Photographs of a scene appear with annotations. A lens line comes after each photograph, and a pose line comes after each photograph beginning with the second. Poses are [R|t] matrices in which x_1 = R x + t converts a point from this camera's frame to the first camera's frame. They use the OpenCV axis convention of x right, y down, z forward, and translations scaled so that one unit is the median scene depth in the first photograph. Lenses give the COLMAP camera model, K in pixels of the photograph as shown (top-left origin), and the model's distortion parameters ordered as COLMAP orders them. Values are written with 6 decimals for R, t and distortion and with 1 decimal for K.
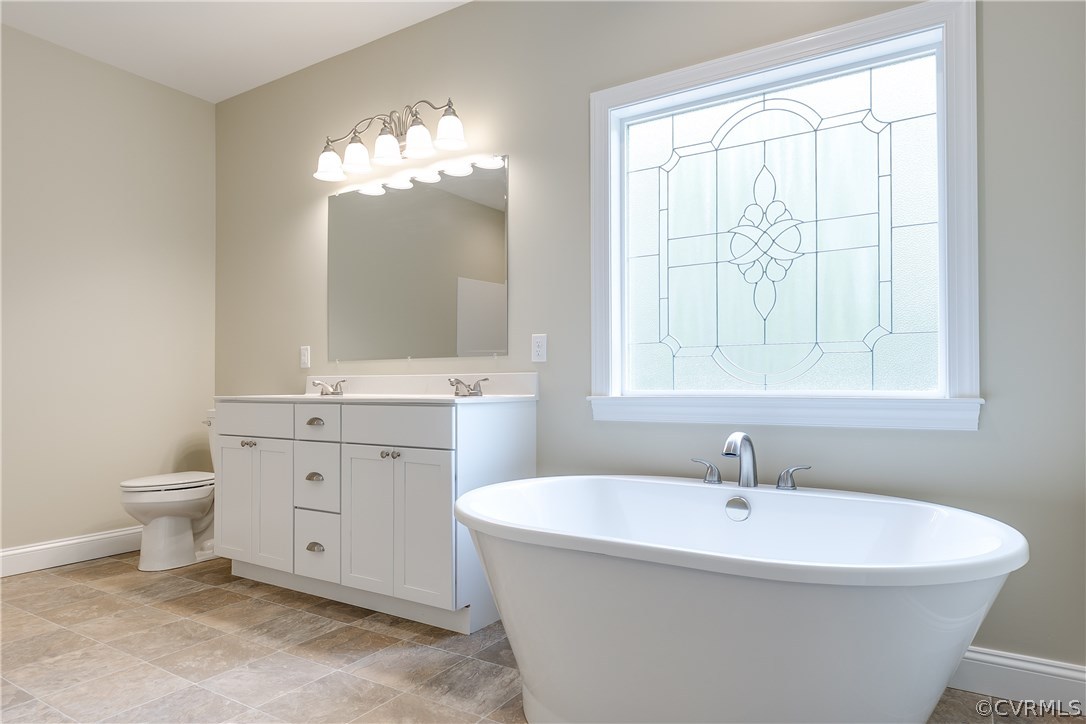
lens RADIAL K [[653.1, 0, 546.5], [0, 653.1, 368.7], [0, 0, 1]] dist [0.006954, -0.001912]
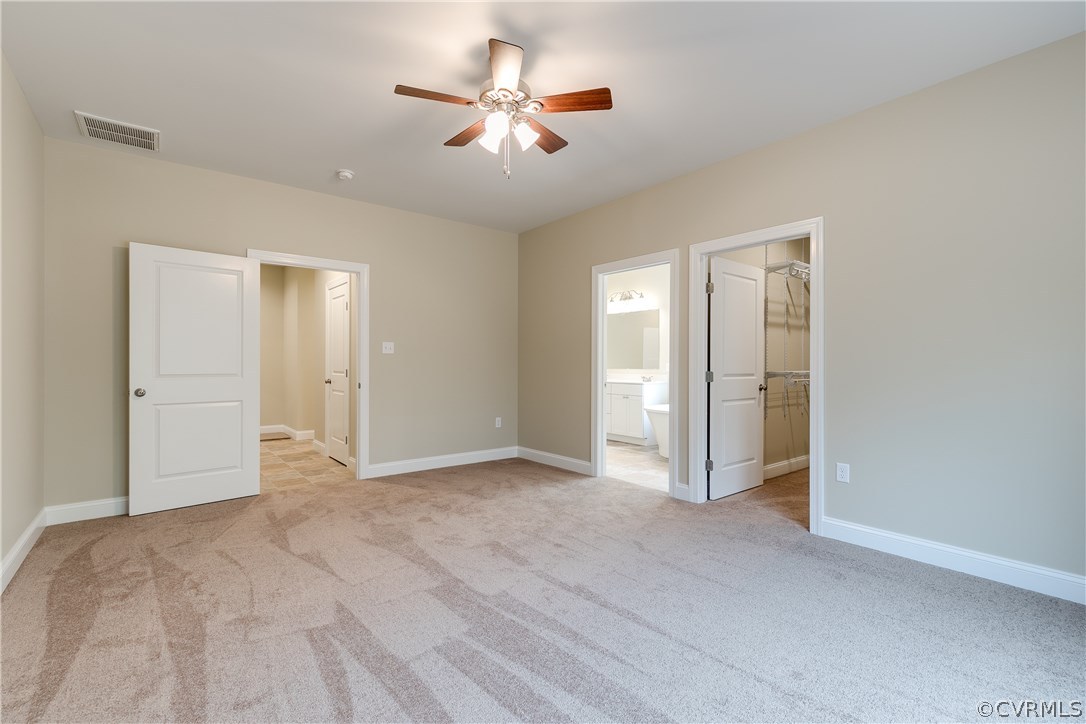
lens RADIAL K [[492.2, 0, 547.6], [0, 492.2, 360.6], [0, 0, 1]] dist [0.013654, -0.001427]
pose [[0.951798, 0.007085, -0.306645, 0.194559], [-0.002441, 0.999876, 0.015525, -0.118481], [0.306717, -0.014029, 0.951697, -1.789590]]
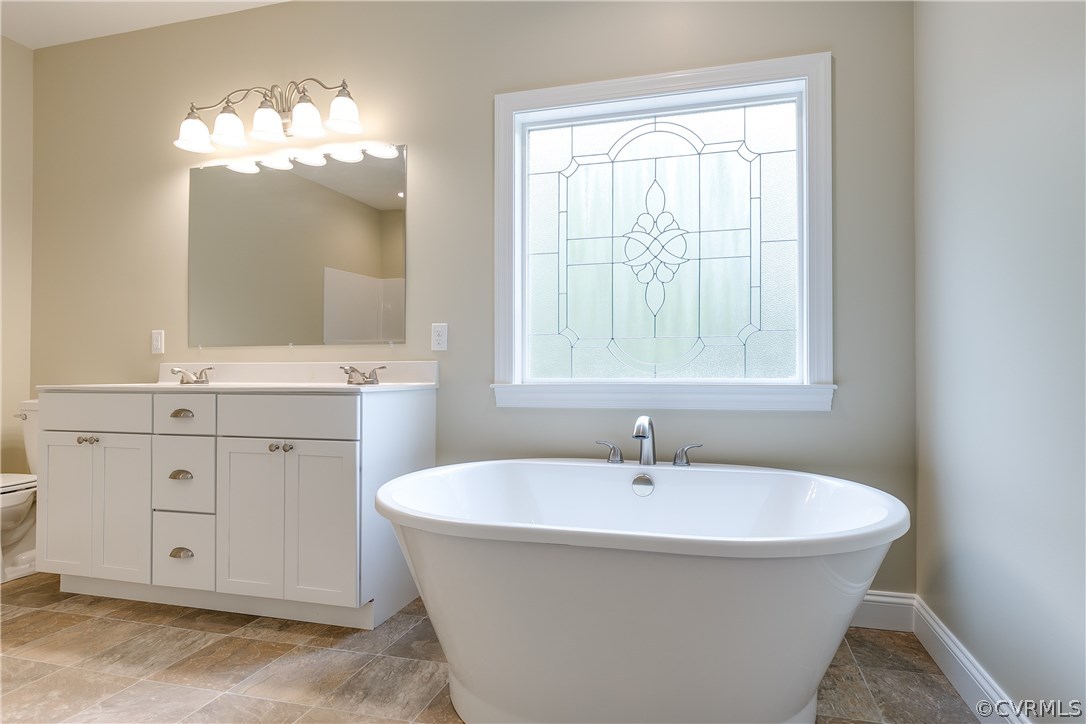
lens RADIAL K [[549.0, 0, 547.9], [0, 549.0, 361.8], [0, 0, 1]] dist [-0.002942, 0.002035]
pose [[0.949424, 0.009292, 0.313859, -0.127003], [-0.009879, 0.999951, 0.000280, 0.005507], [-0.313841, -0.003366, 0.949470, 0.141280]]
